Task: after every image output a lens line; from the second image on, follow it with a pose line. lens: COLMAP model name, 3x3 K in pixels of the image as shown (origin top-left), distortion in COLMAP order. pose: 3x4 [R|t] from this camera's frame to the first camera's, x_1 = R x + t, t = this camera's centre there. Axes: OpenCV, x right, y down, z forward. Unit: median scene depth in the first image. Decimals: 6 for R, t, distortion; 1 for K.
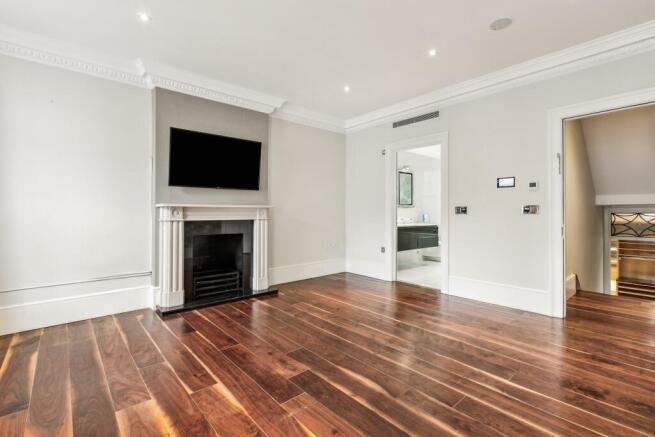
lens RADIAL K [[300.1, 0, 325.6], [0, 300.1, 213.0], [0, 0, 1]] dist [0.003316, 0.000139]
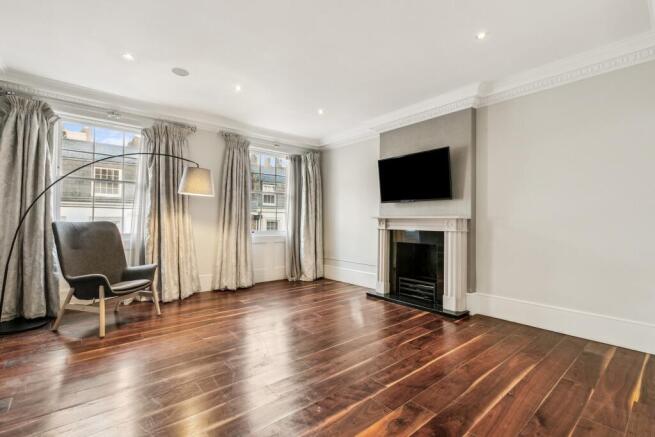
lens RADIAL K [[300.1, 0, 325.1], [0, 300.1, 218.7], [0, 0, 1]] dist [0.003316, 0.000139]
pose [[-0.037010, -0.011945, -0.999244, 0.749334], [-0.018778, 0.999760, -0.011256, -0.000484], [0.999138, 0.018347, -0.037225, 0.706227]]
